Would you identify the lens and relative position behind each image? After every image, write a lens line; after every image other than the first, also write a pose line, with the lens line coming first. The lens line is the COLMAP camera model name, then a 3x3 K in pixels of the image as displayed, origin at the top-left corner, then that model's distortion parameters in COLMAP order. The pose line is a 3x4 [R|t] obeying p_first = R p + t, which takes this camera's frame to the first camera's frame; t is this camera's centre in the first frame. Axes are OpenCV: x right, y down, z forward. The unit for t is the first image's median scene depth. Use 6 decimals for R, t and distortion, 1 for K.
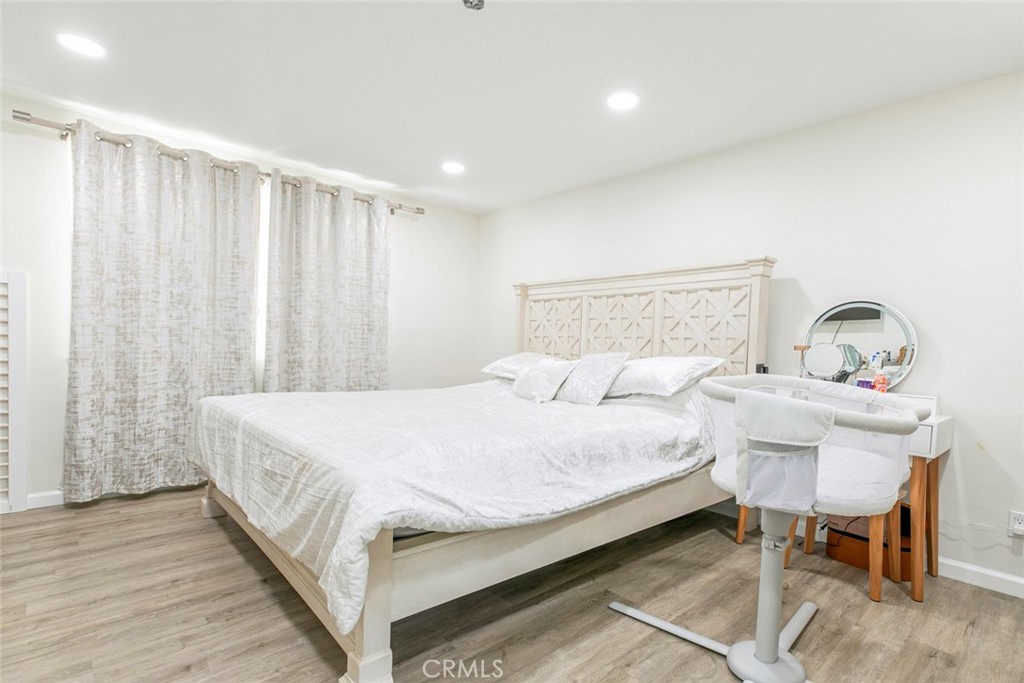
lens RADIAL K [[482.1, 0, 517.9], [0, 482.1, 342.4], [0, 0, 1]] dist [-0.006006, -0.000451]
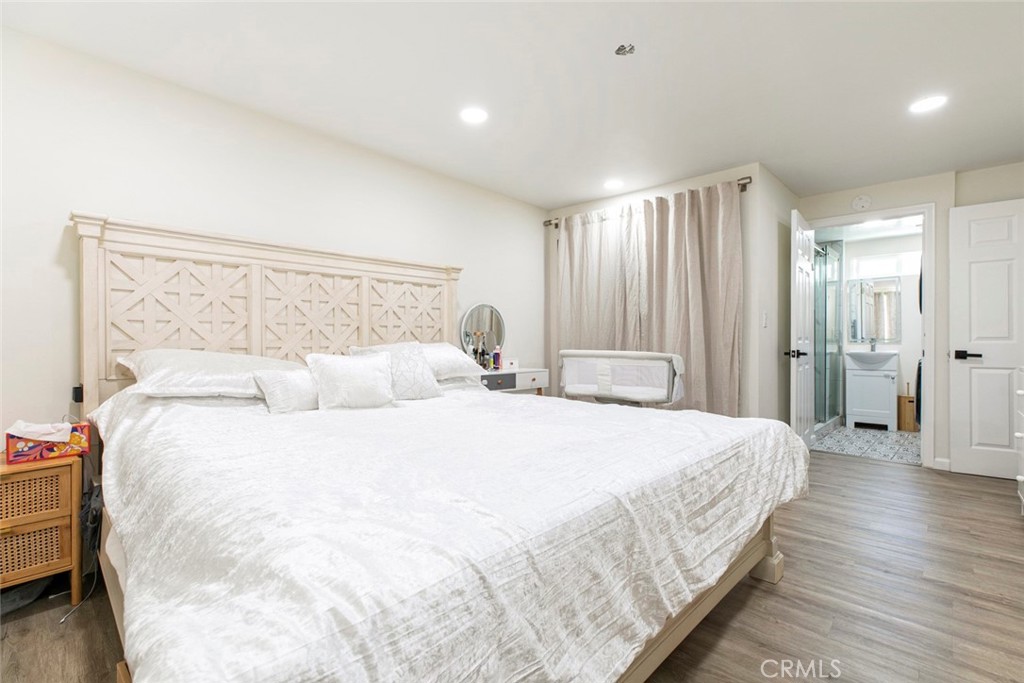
lens RADIAL K [[482.1, 0, 517.9], [0, 482.1, 342.4], [0, 0, 1]] dist [-0.006006, -0.000451]
pose [[-0.087584, -0.040999, 0.995313, -0.719744], [-0.013913, 0.999106, 0.039931, -0.018218], [-0.996060, -0.010350, -0.088076, 0.790422]]
